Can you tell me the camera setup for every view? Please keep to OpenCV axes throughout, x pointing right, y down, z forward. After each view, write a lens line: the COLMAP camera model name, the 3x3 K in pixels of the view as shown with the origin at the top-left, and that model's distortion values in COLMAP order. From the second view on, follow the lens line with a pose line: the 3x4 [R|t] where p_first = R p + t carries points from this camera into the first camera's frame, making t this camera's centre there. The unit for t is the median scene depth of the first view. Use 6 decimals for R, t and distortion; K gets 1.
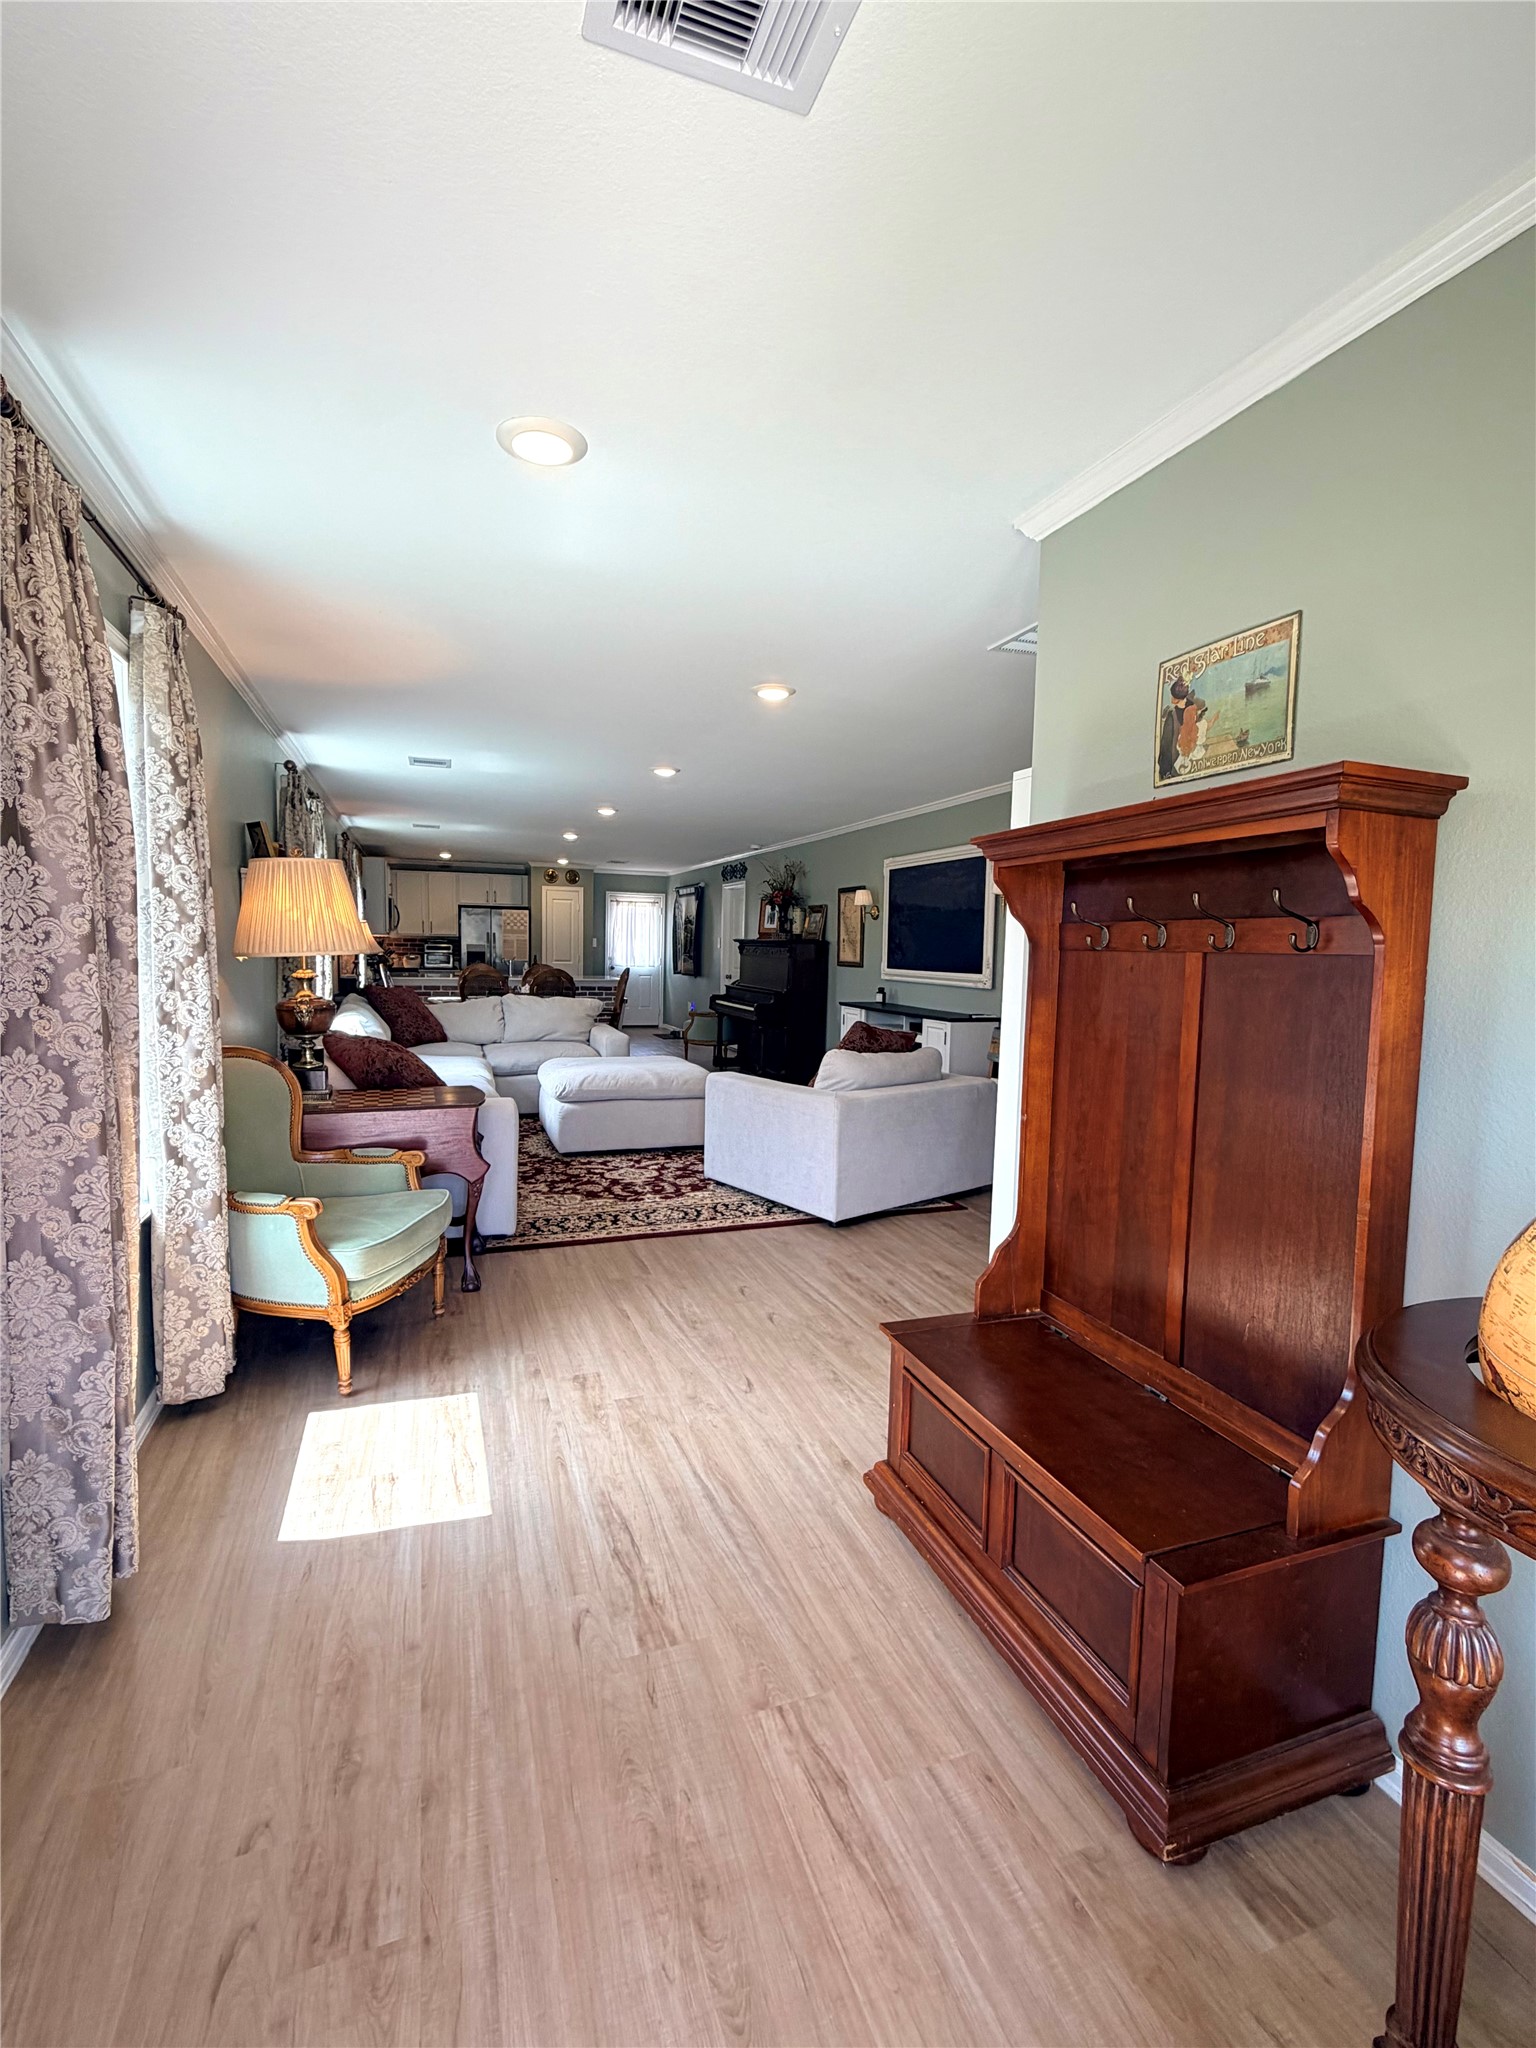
lens RADIAL K [[947.0, 0, 772.0], [0, 947.0, 1026.8], [0, 0, 1]] dist [0.000058, 0.000165]
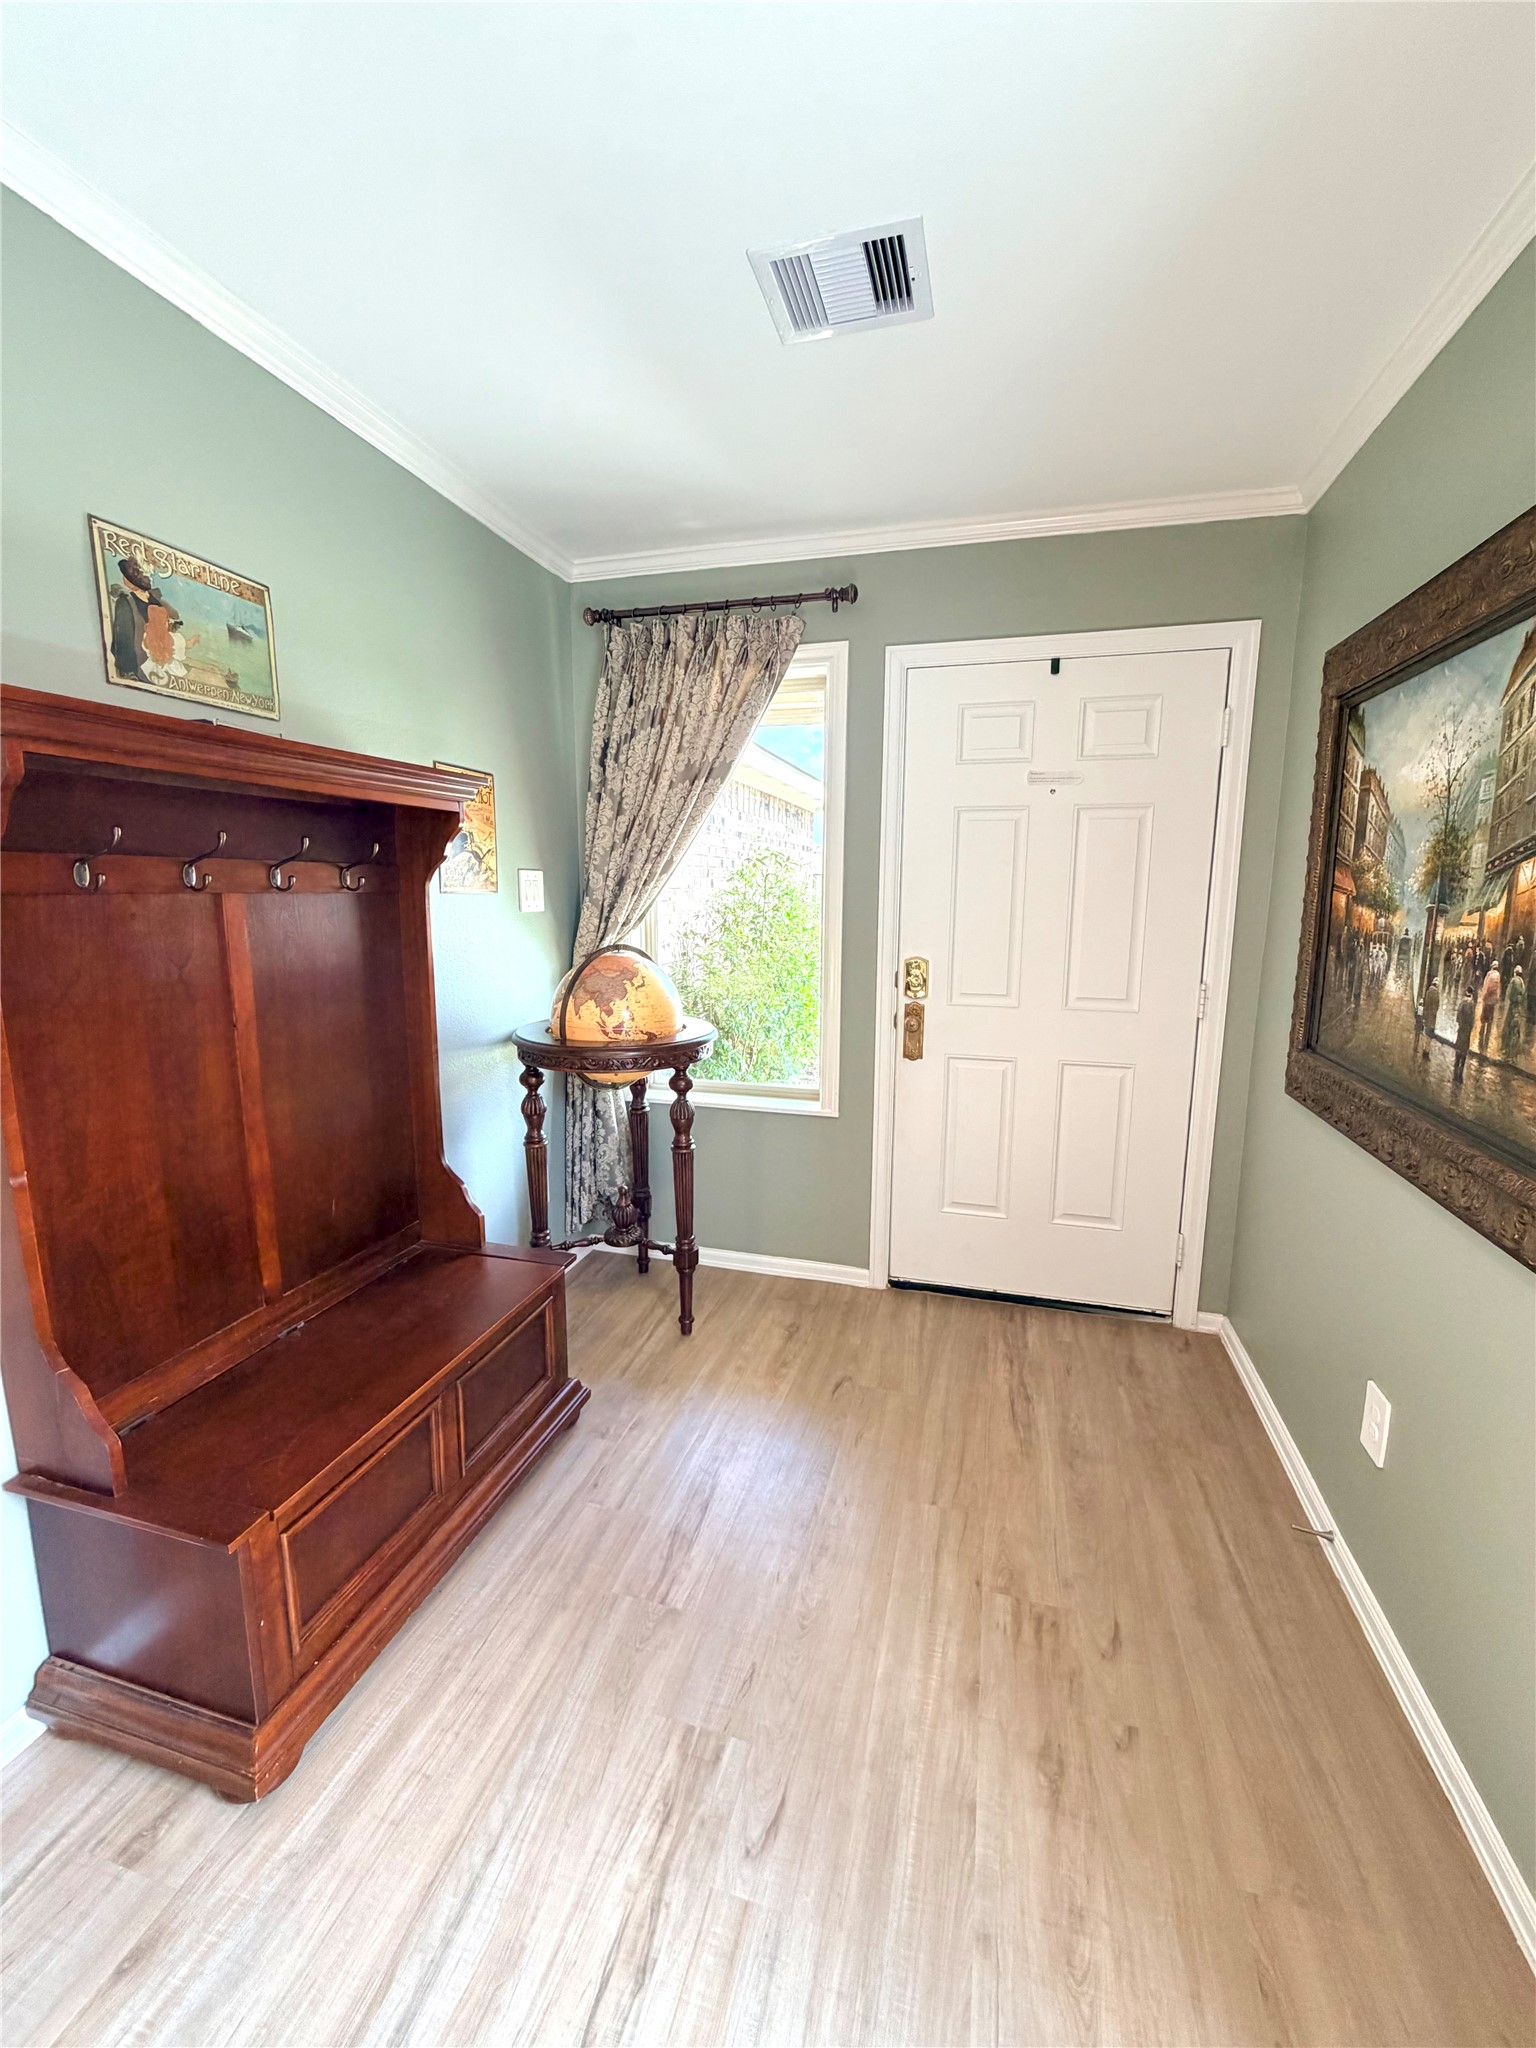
lens RADIAL K [[814.6, 0, 775.1], [0, 814.6, 1015.8], [0, 0, 1]] dist [0.000076, -0.000140]
pose [[-0.813751, -0.117157, 0.569284, -0.501146], [0.024636, 0.971640, 0.235177, -0.141010], [-0.580692, 0.205400, -0.787787, 1.381498]]
